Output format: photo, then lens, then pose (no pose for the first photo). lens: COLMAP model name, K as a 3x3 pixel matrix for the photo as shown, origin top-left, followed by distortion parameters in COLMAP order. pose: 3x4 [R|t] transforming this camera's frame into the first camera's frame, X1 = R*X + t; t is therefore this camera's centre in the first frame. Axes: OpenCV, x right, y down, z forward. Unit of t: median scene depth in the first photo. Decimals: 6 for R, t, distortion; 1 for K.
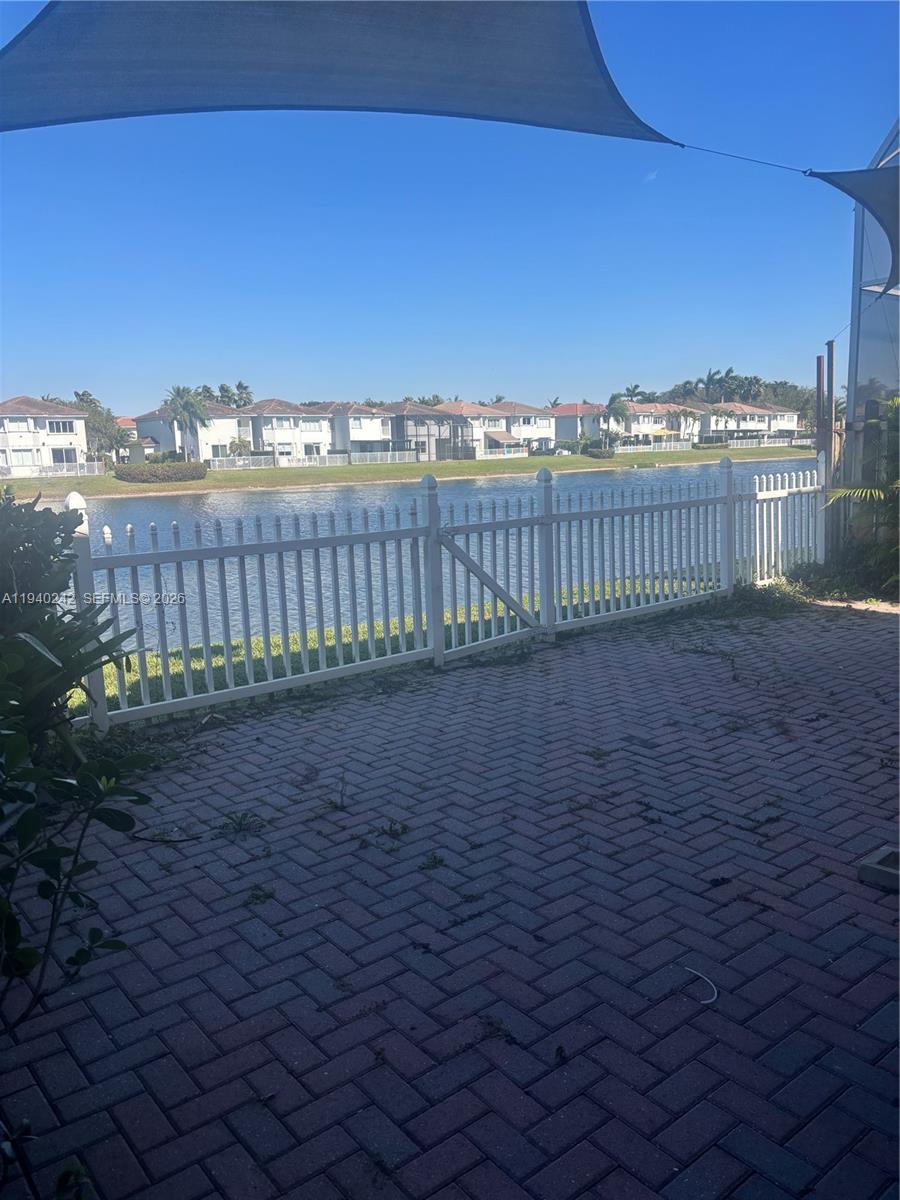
lens RADIAL K [[910.9, 0, 450.0], [0, 910.9, 600.0], [0, 0, 1]] dist [0.007732, 0.002101]
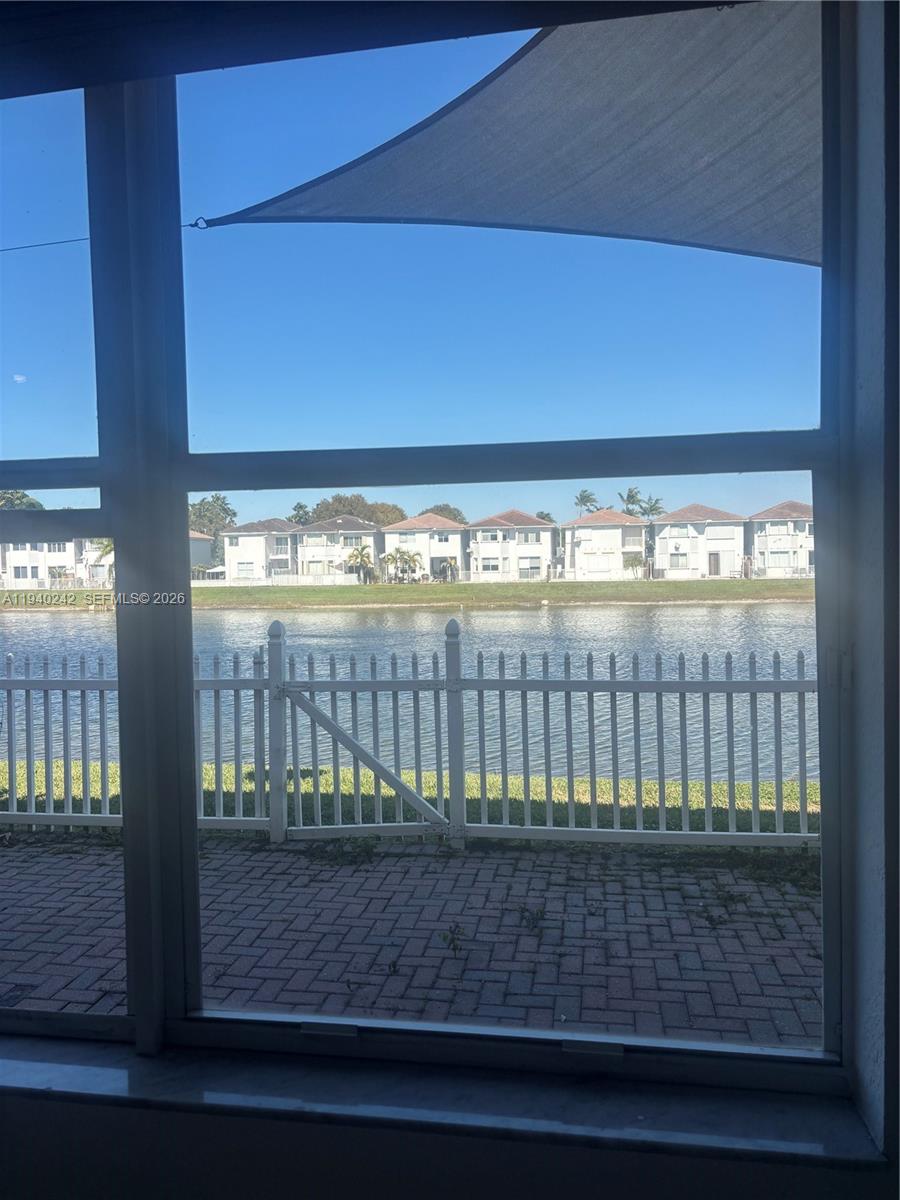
lens RADIAL K [[948.6, 0, 450.0], [0, 948.6, 600.0], [0, 0, 1]] dist [0.138900, -0.000229]
pose [[0.670733, 0.055931, -0.739587, 0.674938], [-0.138574, 0.989044, -0.050877, -0.114743], [0.728639, 0.136612, 0.671135, 0.435466]]
